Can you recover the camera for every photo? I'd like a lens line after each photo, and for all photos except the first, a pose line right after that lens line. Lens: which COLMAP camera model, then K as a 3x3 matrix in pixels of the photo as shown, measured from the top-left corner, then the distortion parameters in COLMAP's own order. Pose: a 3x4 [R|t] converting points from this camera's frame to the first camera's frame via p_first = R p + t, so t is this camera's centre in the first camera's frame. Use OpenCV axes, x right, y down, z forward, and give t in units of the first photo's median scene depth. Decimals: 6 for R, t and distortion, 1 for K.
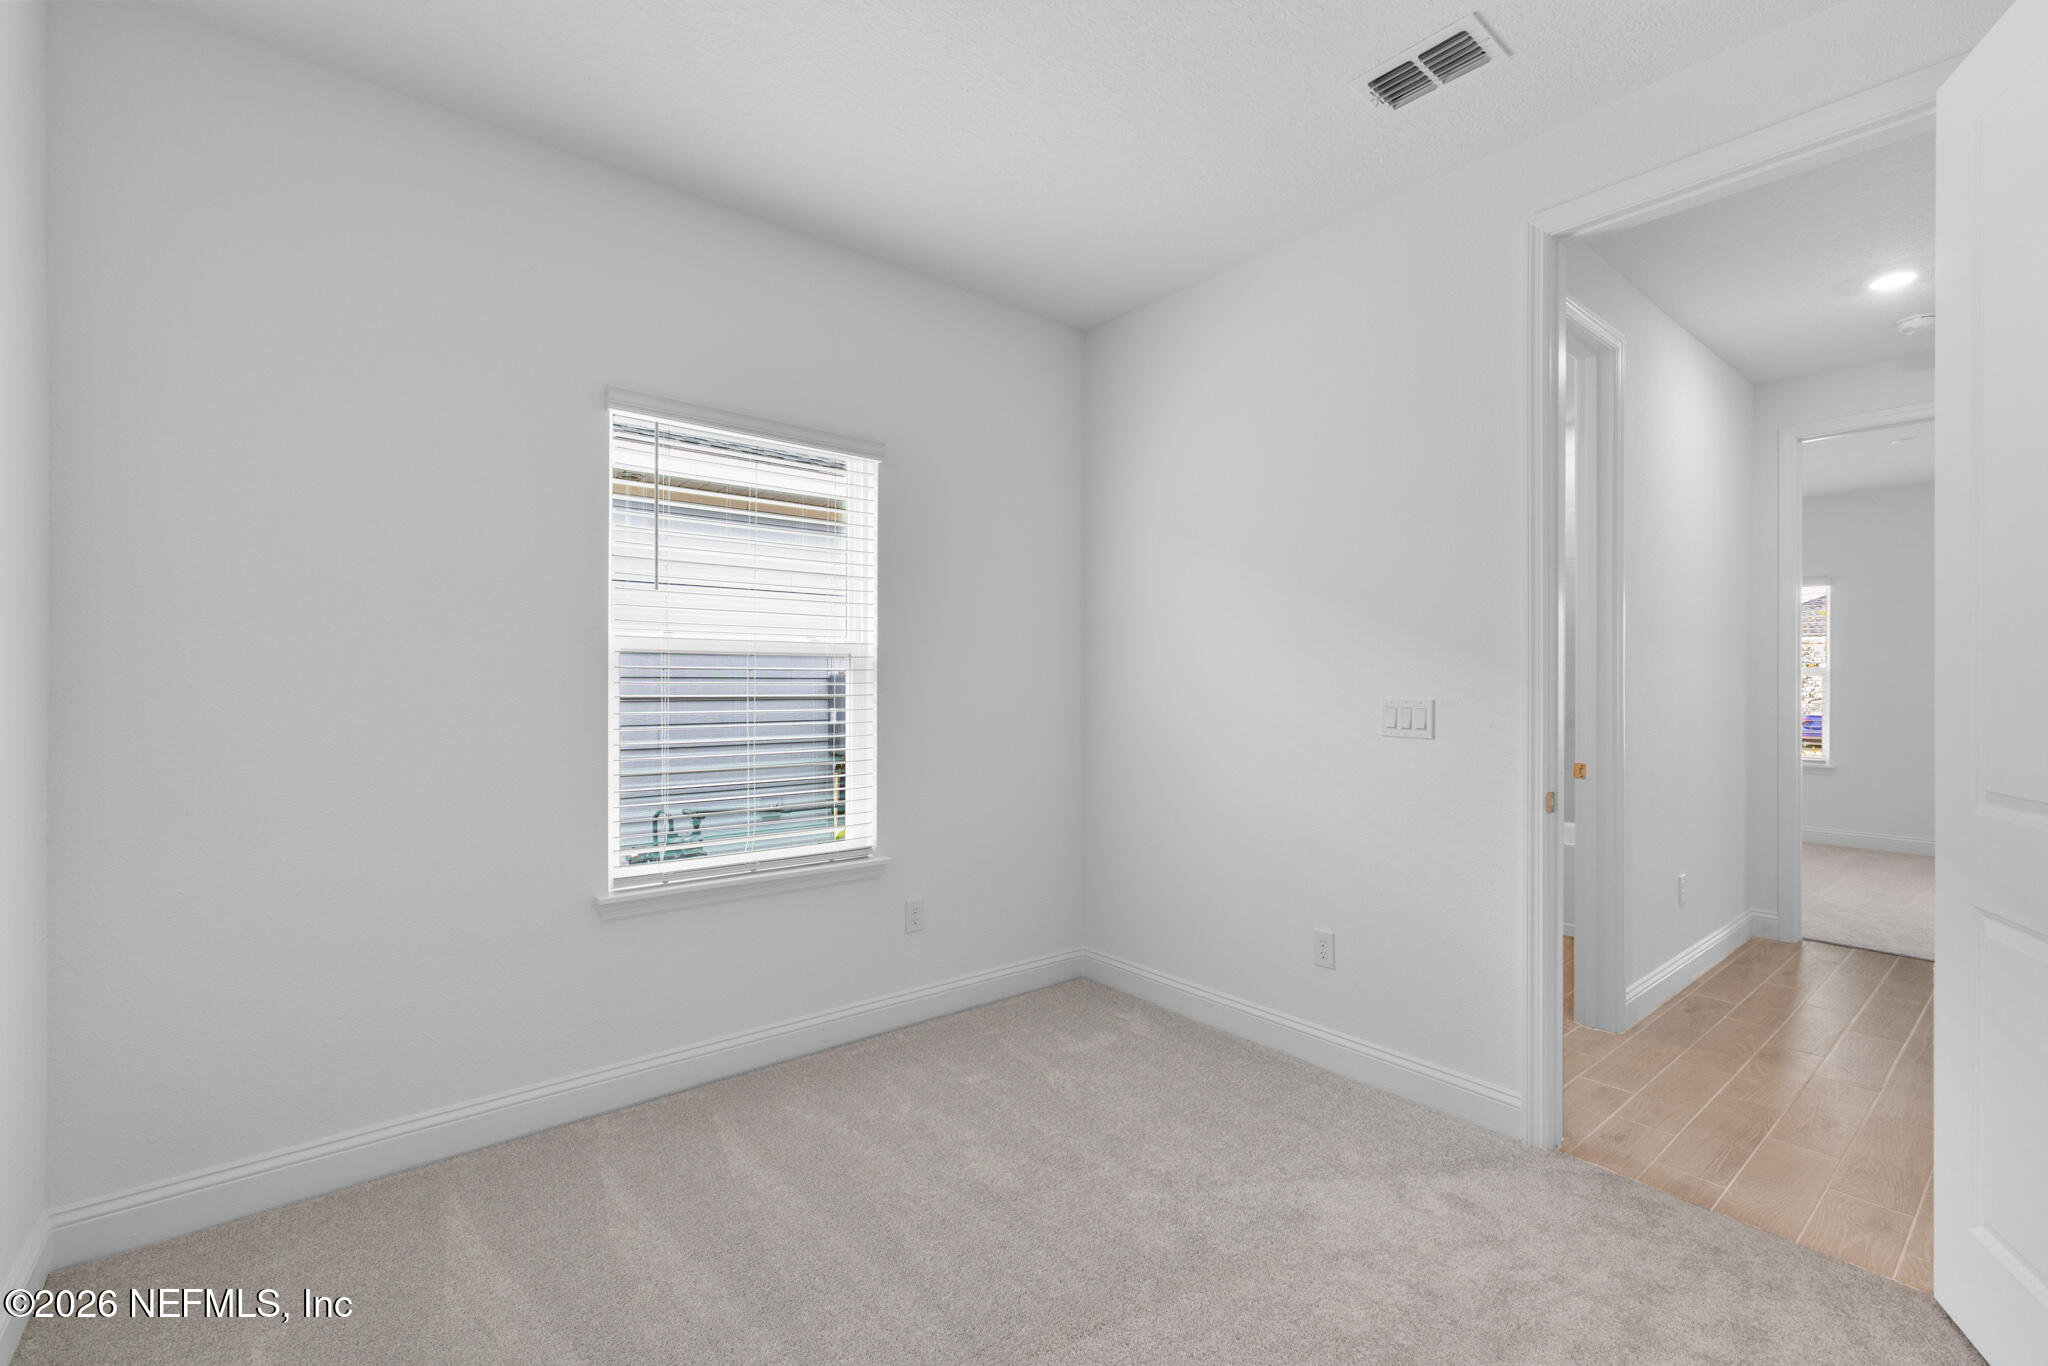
lens RADIAL K [[884.0, 0, 1027.9], [0, 884.0, 676.1], [0, 0, 1]] dist [0.000242, 0.000137]
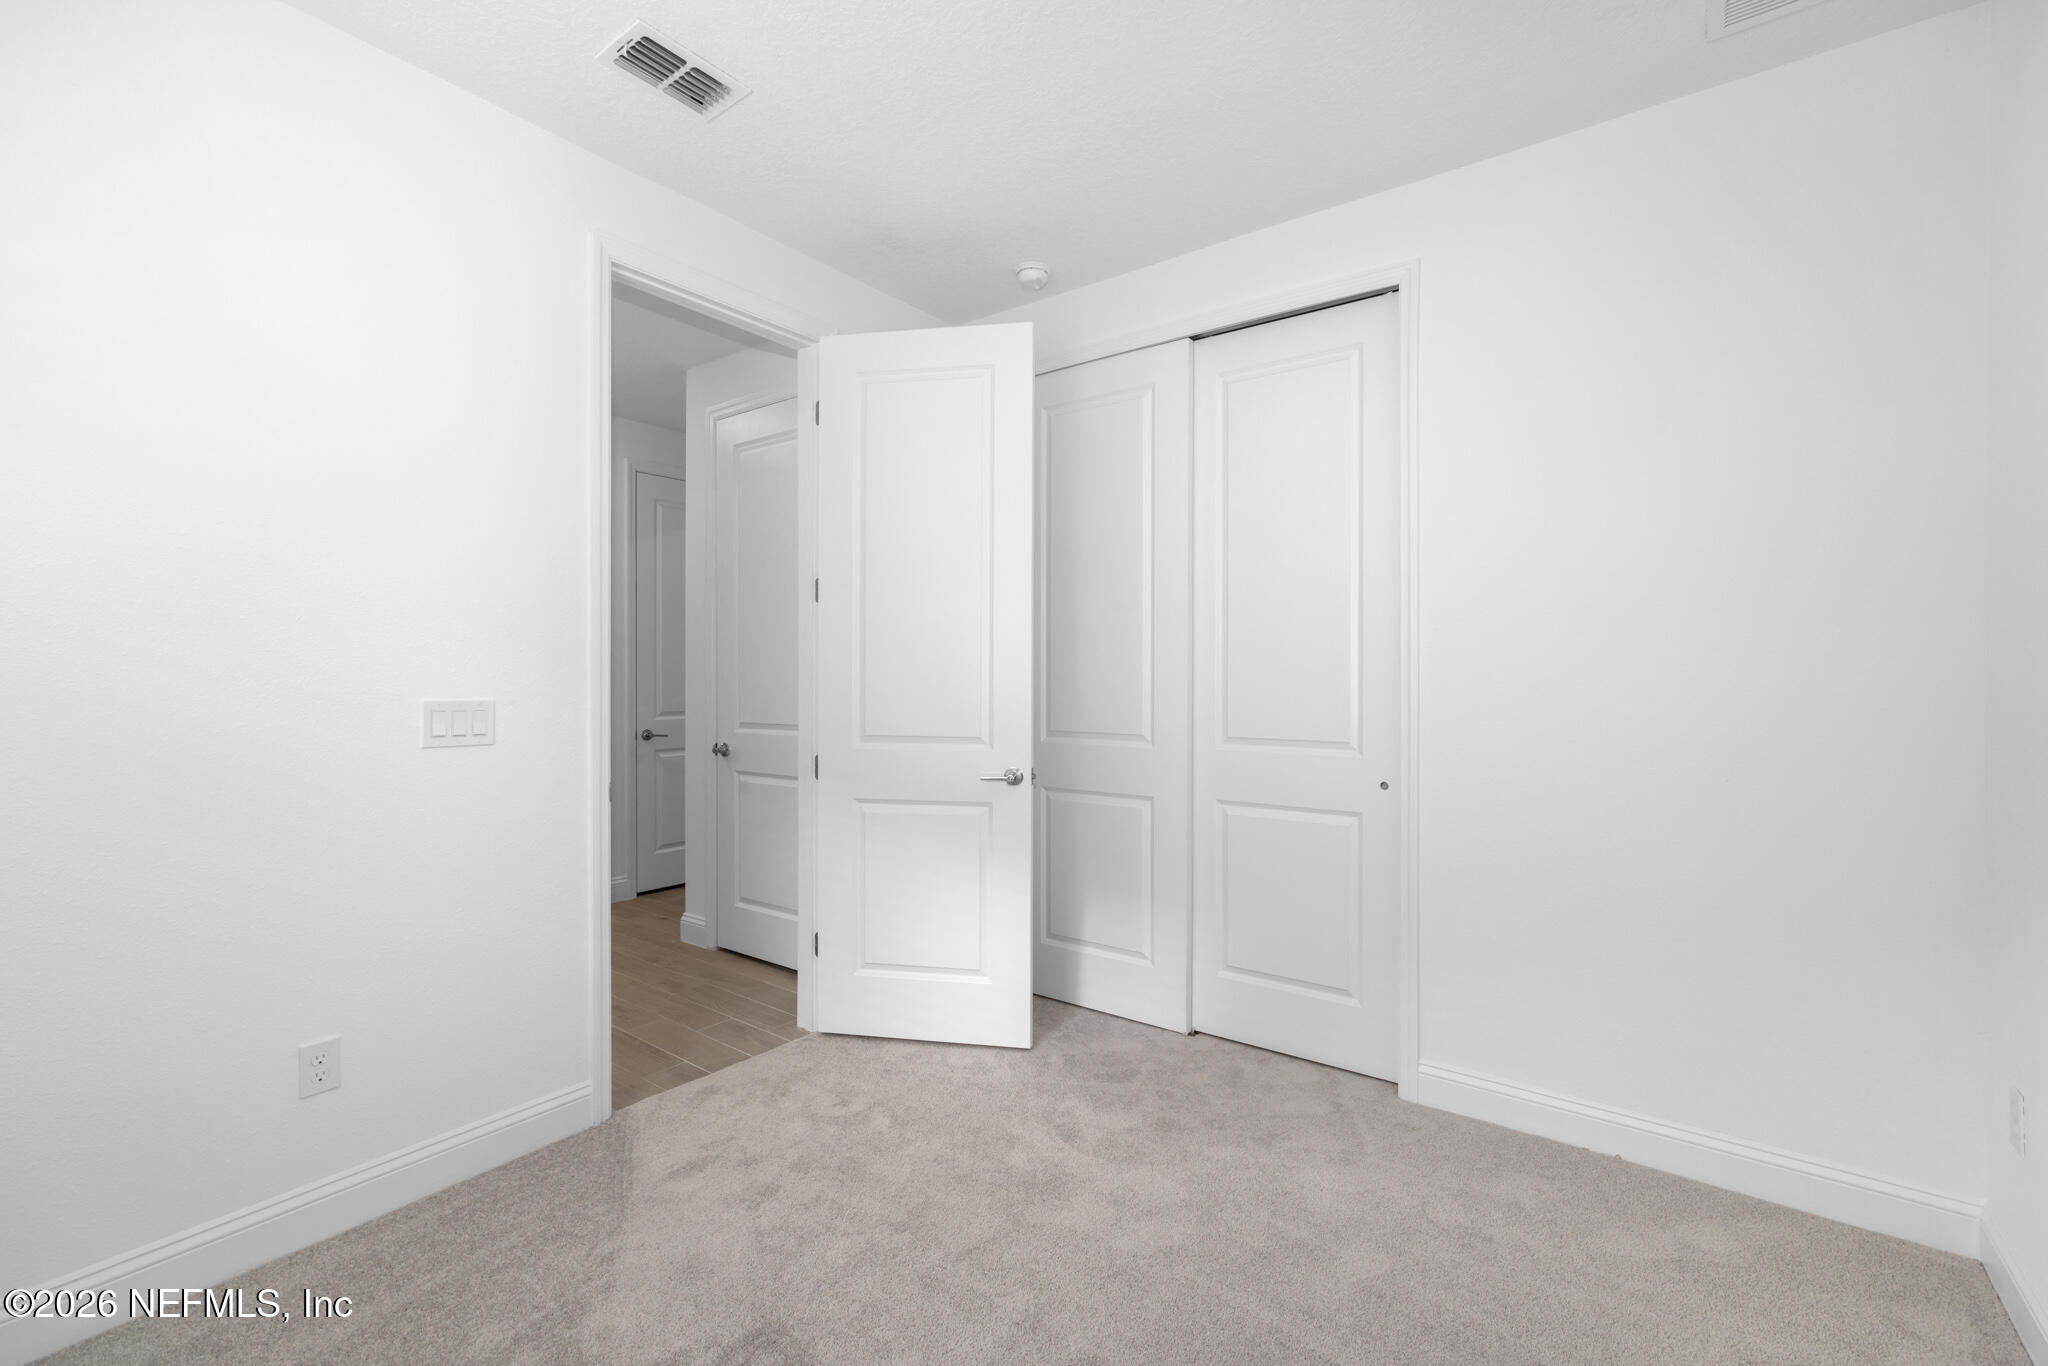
lens RADIAL K [[884.0, 0, 1027.9], [0, 884.0, 676.1], [0, 0, 1]] dist [0.000242, 0.000137]
pose [[-0.241450, -0.000939, 0.970413, -0.608403], [-0.004388, 0.999990, -0.000125, 0.001598], [-0.970403, -0.004289, -0.241452, 0.820884]]
